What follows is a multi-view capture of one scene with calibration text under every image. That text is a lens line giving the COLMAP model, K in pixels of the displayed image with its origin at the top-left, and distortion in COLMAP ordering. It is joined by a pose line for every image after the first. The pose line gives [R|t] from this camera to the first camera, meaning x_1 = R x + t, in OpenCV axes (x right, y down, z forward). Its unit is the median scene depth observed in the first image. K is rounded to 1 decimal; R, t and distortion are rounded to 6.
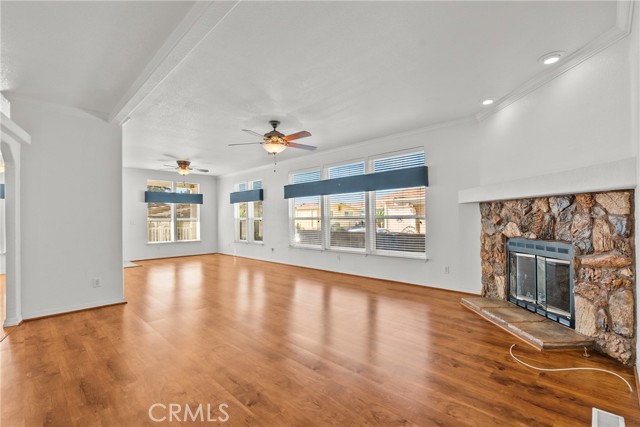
lens RADIAL K [[298.6, 0, 316.4], [0, 298.6, 215.3], [0, 0, 1]] dist [-0.007047, 0.005826]
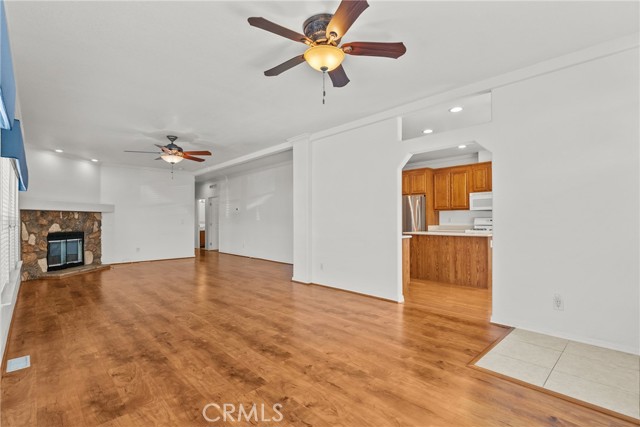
lens RADIAL K [[298.6, 0, 317.2], [0, 298.6, 219.1], [0, 0, 1]] dist [-0.007047, 0.005826]
pose [[-0.999454, 0.021035, 0.025486, -1.123711], [0.020781, 0.999732, -0.010165, 0.054465], [-0.025693, -0.009629, -0.999623, 3.278739]]
